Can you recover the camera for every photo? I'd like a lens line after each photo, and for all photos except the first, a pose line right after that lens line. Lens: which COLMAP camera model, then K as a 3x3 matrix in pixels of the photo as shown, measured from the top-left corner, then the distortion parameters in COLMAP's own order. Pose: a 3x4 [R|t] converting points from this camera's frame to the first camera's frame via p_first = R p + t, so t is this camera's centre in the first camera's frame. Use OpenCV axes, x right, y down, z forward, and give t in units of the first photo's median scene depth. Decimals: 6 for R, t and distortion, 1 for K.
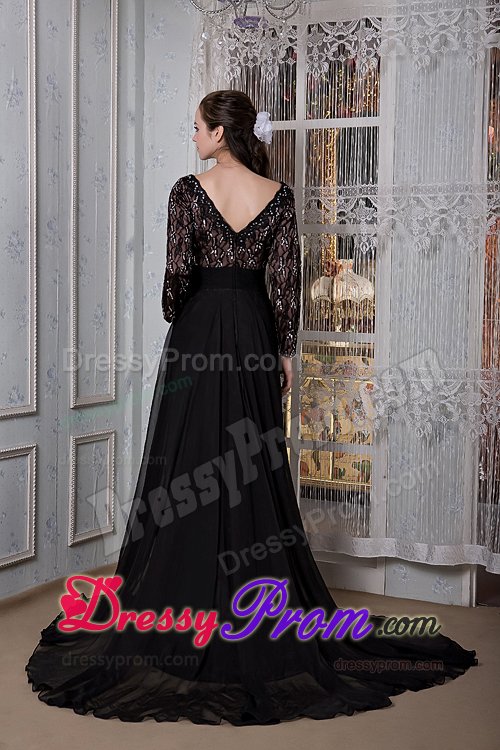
lens RADIAL K [[1279.1, 0, 266.7], [0, 1279.1, 373.9], [0, 0, 1]] dist [0.009794, 0.104232]
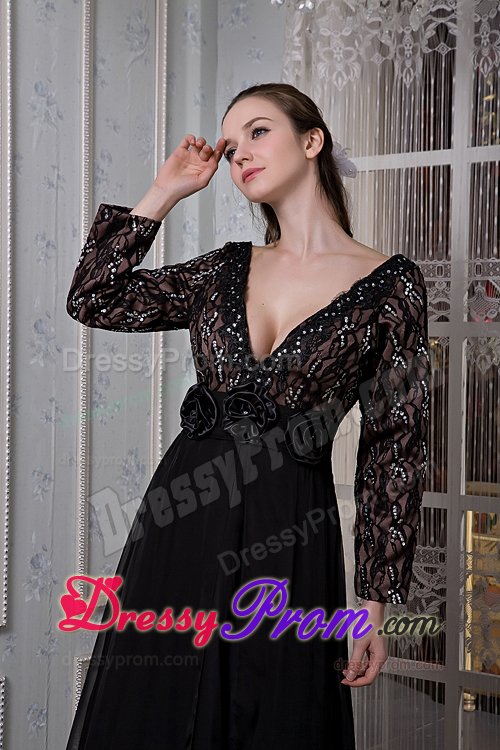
lens RADIAL K [[1430.5, 0, 249.0], [0, 1430.5, 399.9], [0, 0, 1]] dist [0.088831, 0.021291]
pose [[0.986540, 0.004647, -0.163452, 0.039740], [-0.012918, 0.998687, -0.049576, -0.047194], [0.163007, 0.051020, 0.985305, 0.334417]]
